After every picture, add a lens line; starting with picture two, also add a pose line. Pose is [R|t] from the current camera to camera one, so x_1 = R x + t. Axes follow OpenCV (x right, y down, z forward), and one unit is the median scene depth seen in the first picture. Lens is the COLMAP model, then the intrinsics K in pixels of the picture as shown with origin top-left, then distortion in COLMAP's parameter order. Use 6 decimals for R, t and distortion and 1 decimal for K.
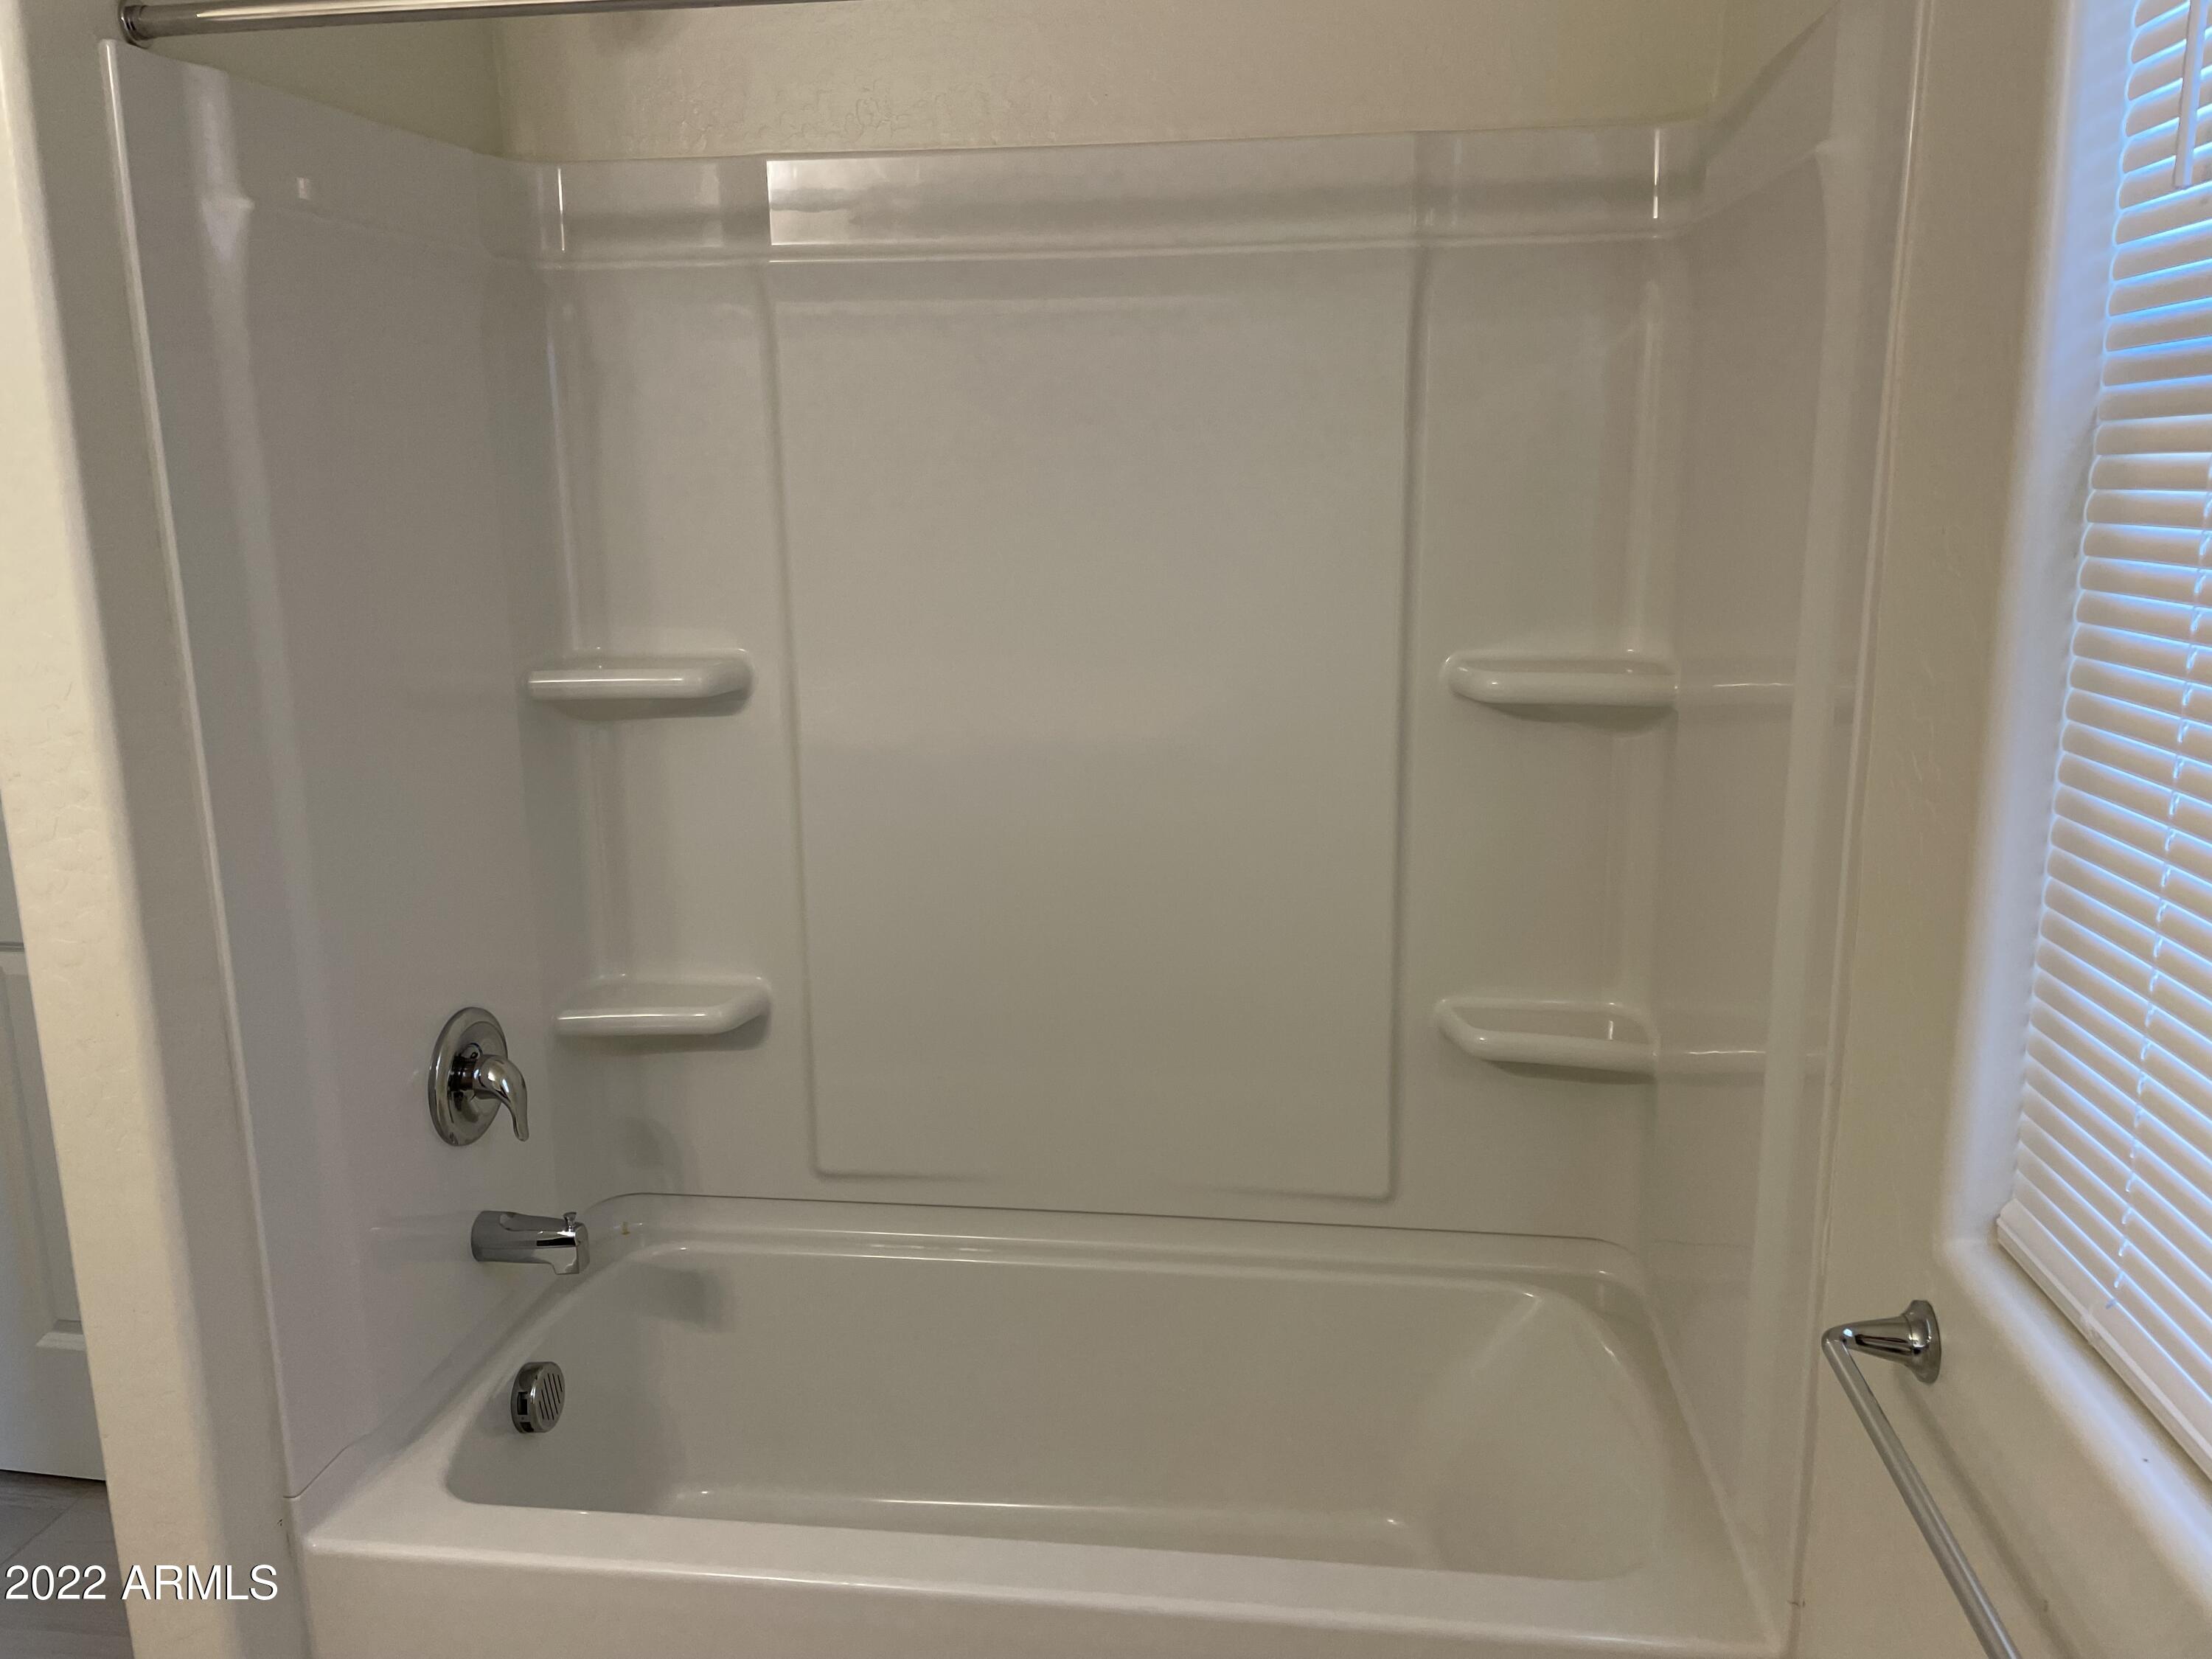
lens RADIAL K [[1669.0, 0, 1112.7], [0, 1669.0, 825.7], [0, 0, 1]] dist [0.094119, -0.120629]
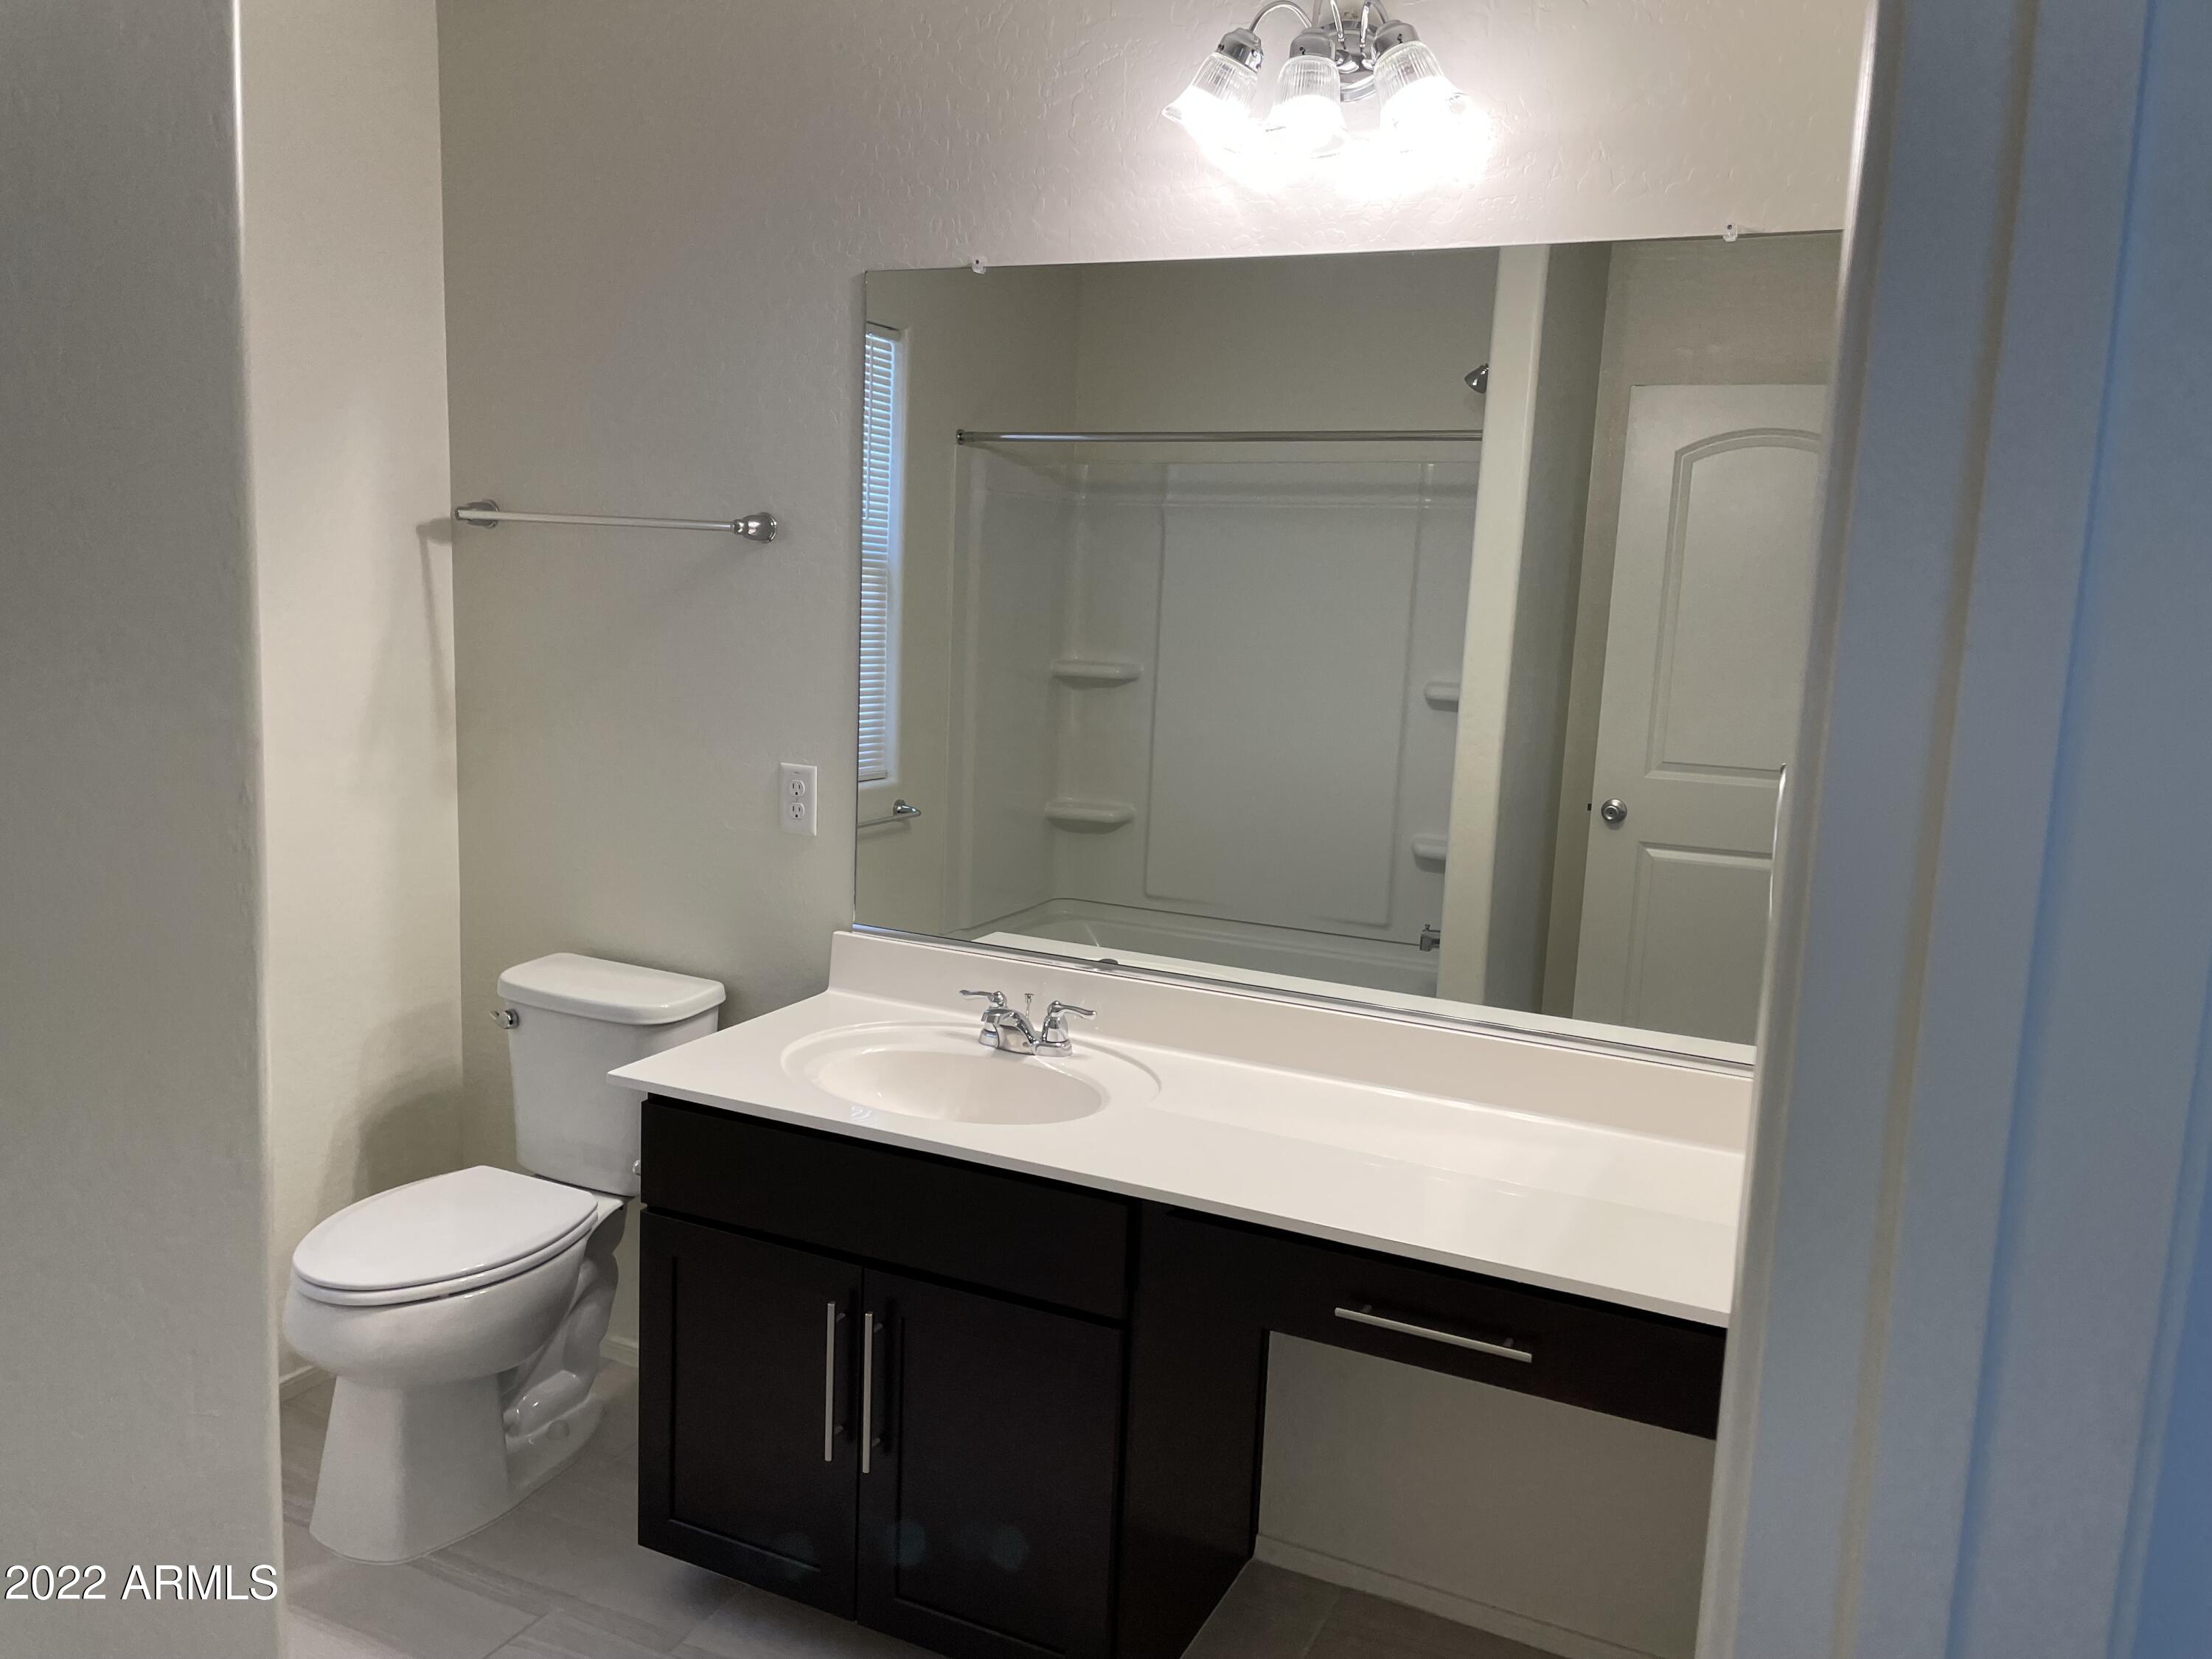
lens RADIAL K [[1669.0, 0, 1112.7], [0, 1669.0, 825.7], [0, 0, 1]] dist [0.094119, -0.120629]
pose [[0.948653, 0.104000, -0.298734, 0.470771], [-0.121577, 0.991742, -0.040816, 0.226913], [0.292022, 0.075039, 0.953463, -1.230685]]
